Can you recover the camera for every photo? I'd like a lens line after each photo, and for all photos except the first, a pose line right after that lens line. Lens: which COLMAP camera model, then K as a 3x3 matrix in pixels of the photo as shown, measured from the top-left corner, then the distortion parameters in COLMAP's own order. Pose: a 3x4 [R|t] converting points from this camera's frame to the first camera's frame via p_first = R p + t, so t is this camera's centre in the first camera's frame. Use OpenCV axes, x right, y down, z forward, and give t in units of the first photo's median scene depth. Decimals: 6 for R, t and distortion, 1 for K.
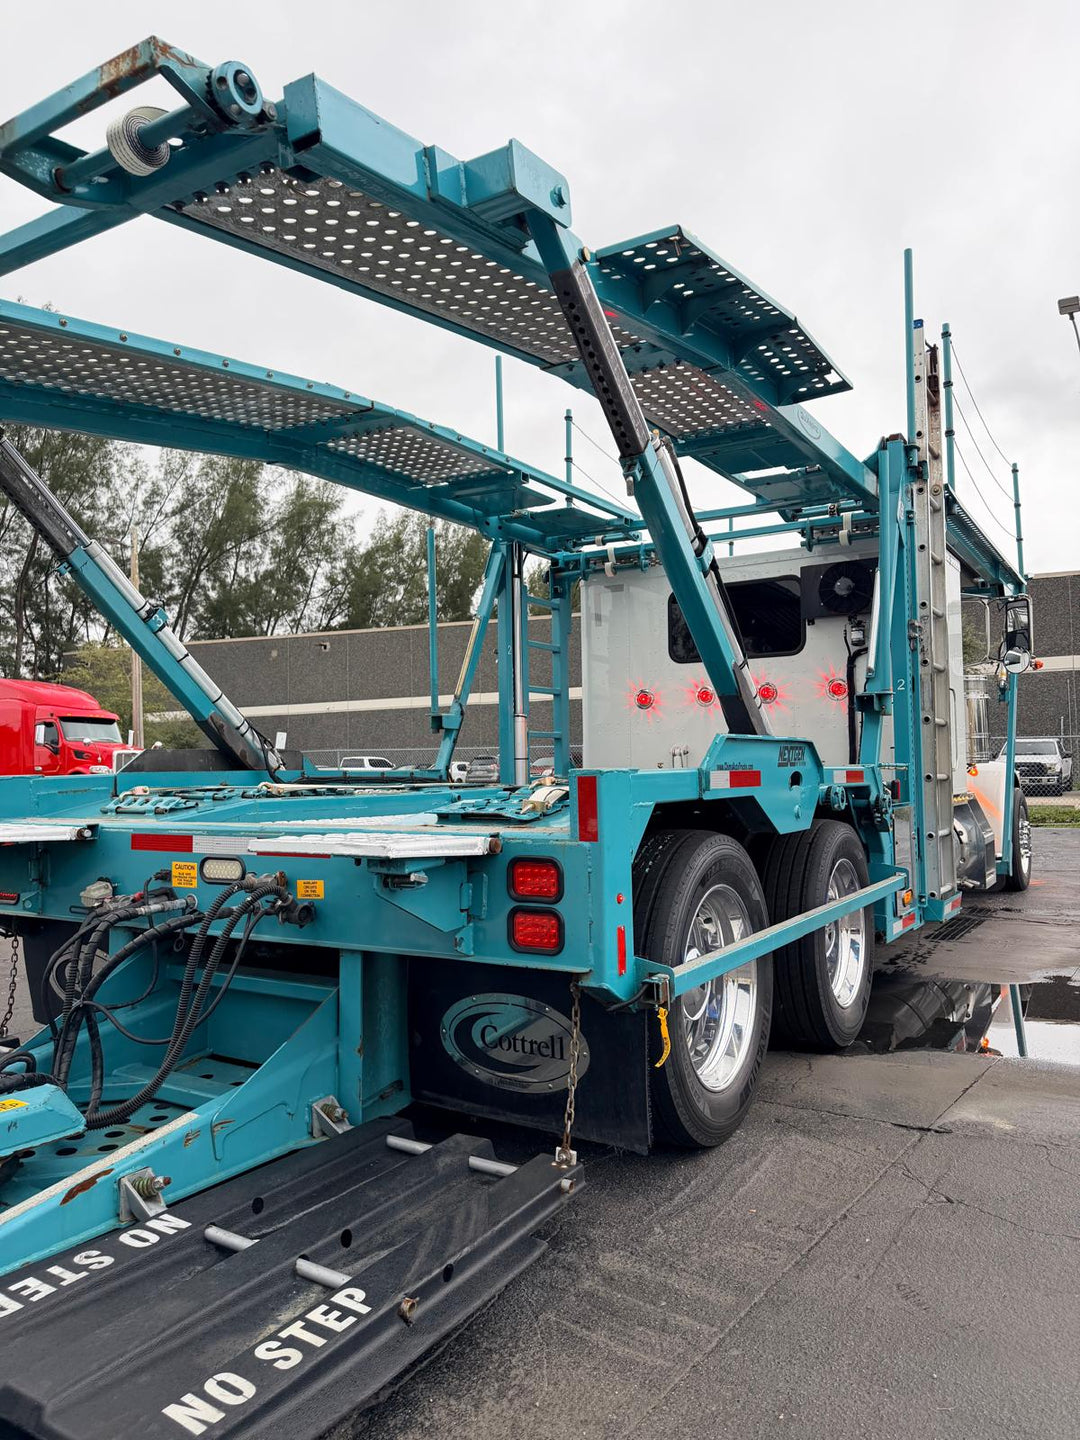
lens RADIAL K [[1026.9, 0, 539.0], [0, 1026.9, 718.7], [0, 0, 1]] dist [0.019931, -0.006773]
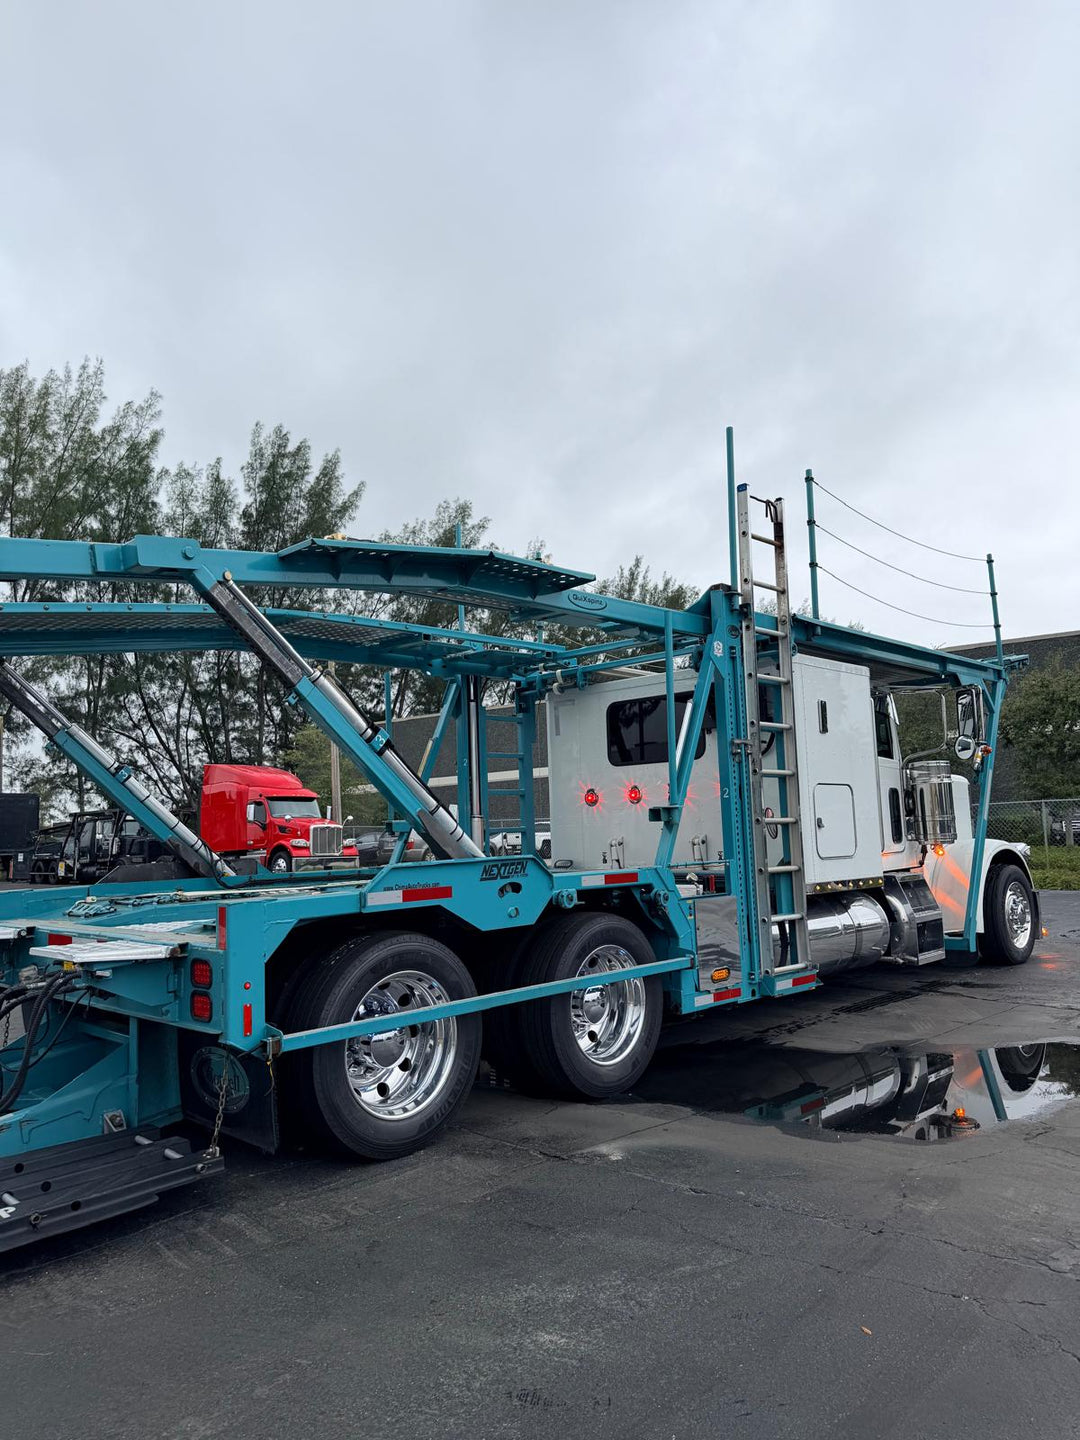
lens RADIAL K [[1029.1, 0, 541.3], [0, 1029.1, 716.6], [0, 0, 1]] dist [0.024916, -0.027077]
pose [[0.972788, -0.045158, -0.227254, 0.400691], [0.032652, 0.997754, -0.058496, -0.056355], [0.229385, 0.049484, 0.972077, -0.199890]]
